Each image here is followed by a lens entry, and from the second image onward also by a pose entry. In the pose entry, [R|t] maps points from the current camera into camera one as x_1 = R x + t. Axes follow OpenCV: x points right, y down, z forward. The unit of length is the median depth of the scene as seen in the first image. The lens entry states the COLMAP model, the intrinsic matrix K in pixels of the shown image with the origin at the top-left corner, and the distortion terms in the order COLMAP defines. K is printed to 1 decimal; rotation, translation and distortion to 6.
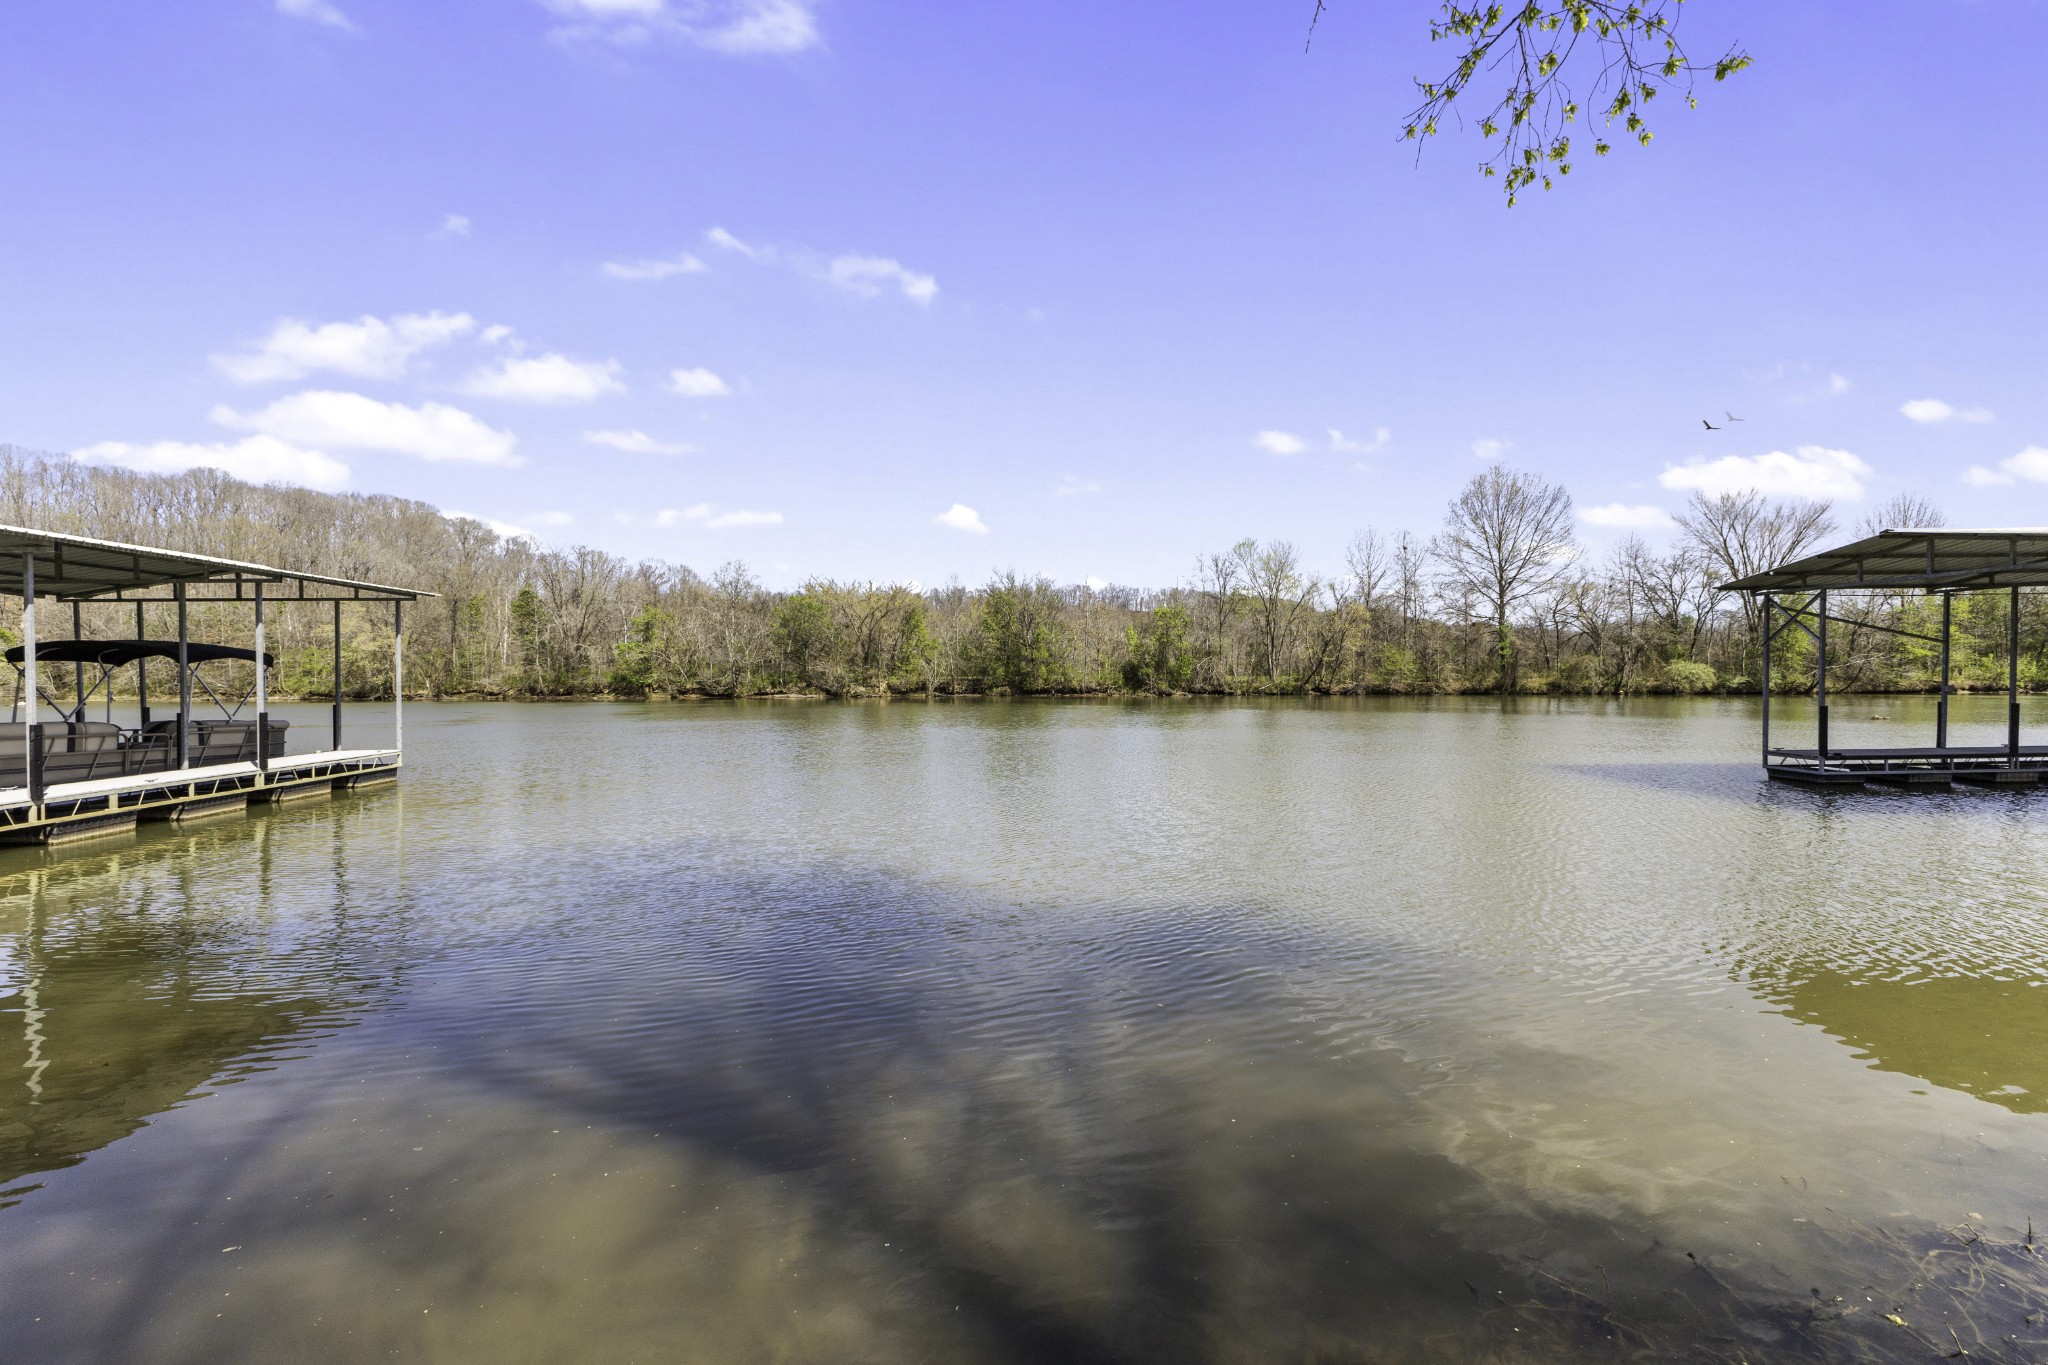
lens RADIAL K [[888.0, 0, 1017.1], [0, 888.0, 690.1], [0, 0, 1]] dist [0.004326, -0.001237]
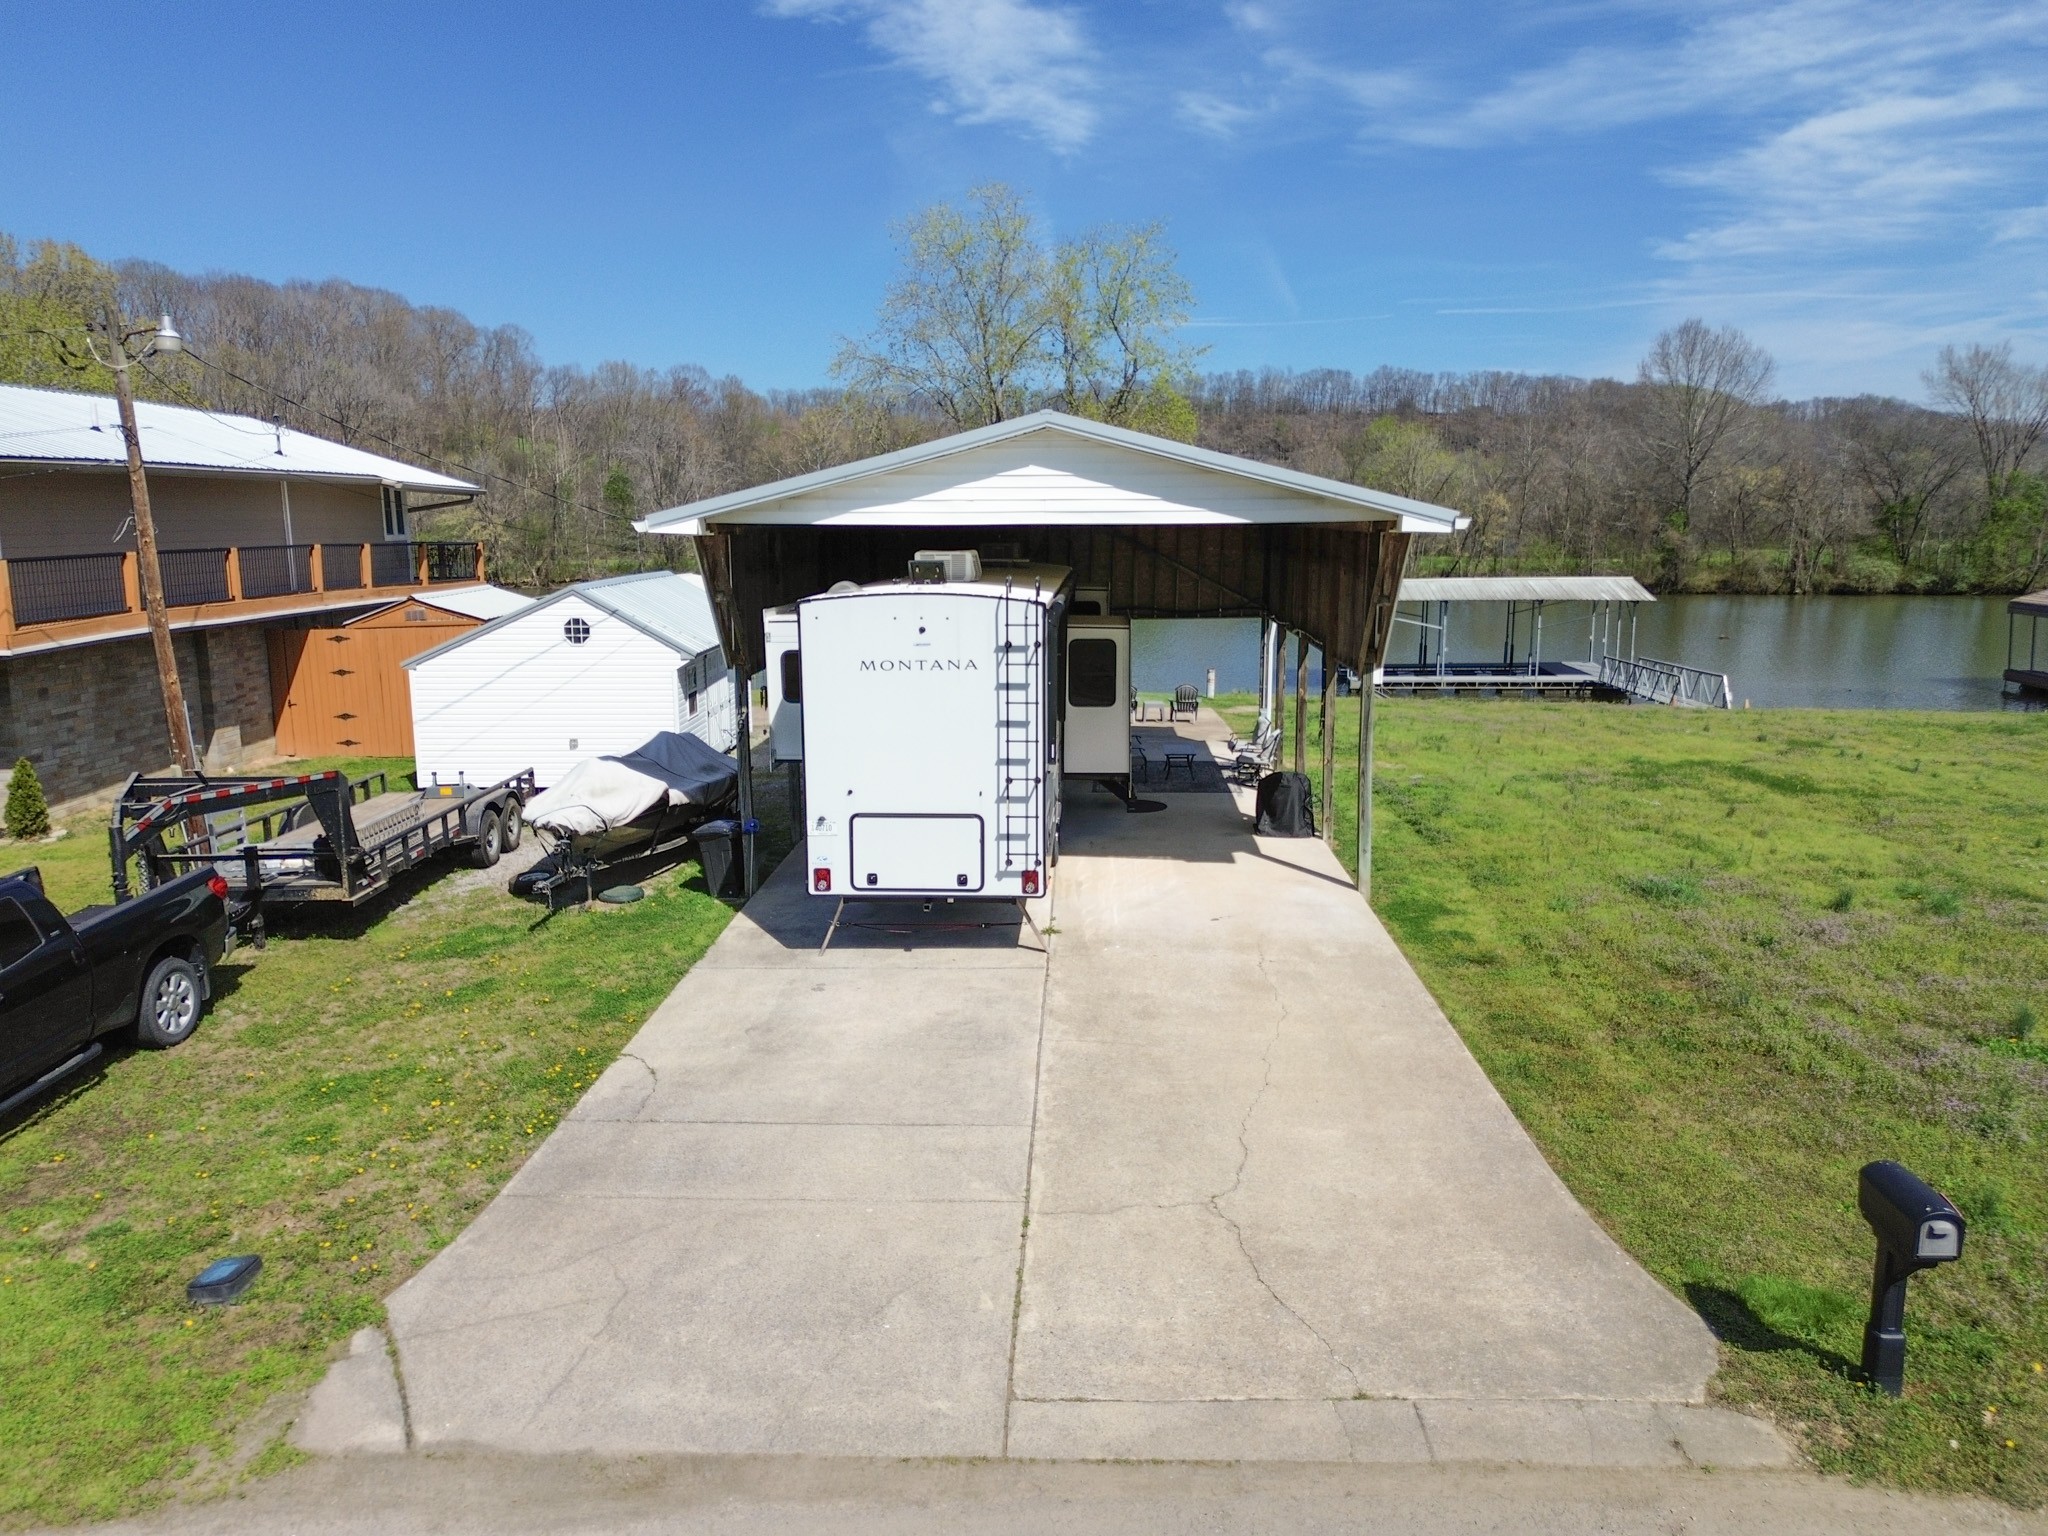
lens RADIAL K [[1444.1, 0, 1027.8], [0, 1444.1, 785.4], [0, 0, 1]] dist [0.049591, -0.031771]
pose [[0.989512, 0.026000, -0.142094, 0.117842], [-0.001663, 0.985654, 0.168770, -0.049727], [0.144444, -0.166763, 0.975359, -0.549297]]
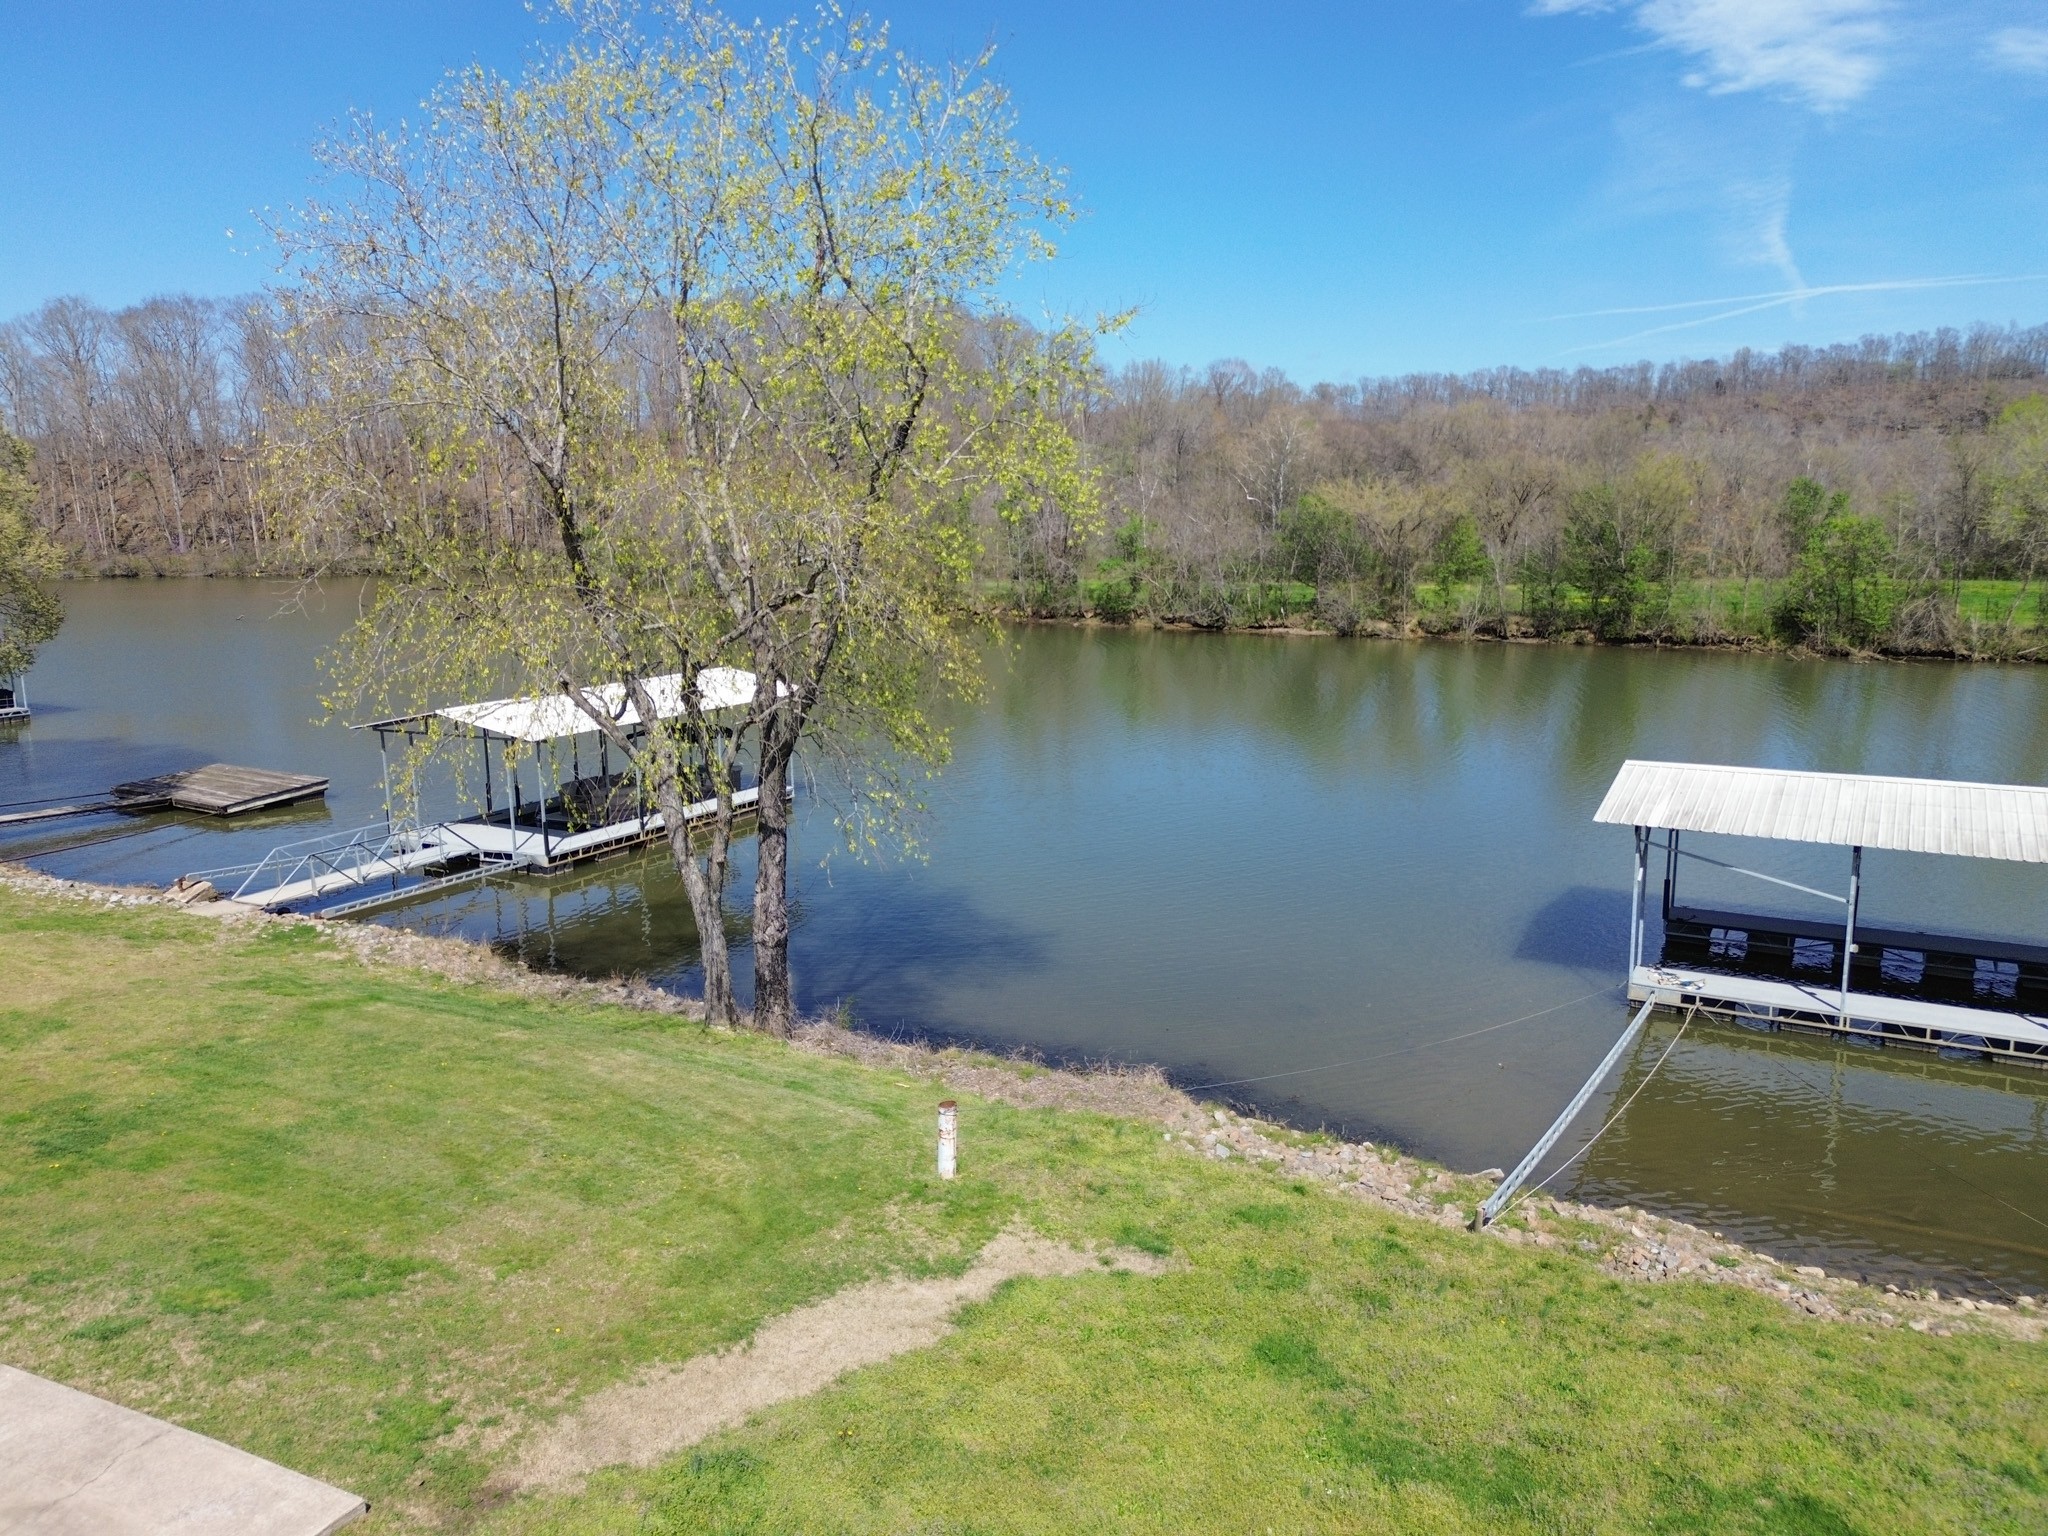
lens RADIAL K [[1444.1, 0, 1023.5], [0, 1444.1, 752.2], [0, 0, 1]] dist [0.049591, -0.031771]
pose [[0.849758, 0.084447, -0.520366, 0.217714], [-0.002781, 0.987791, 0.155760, -0.086705], [0.527166, -0.130911, 0.839618, -0.209057]]
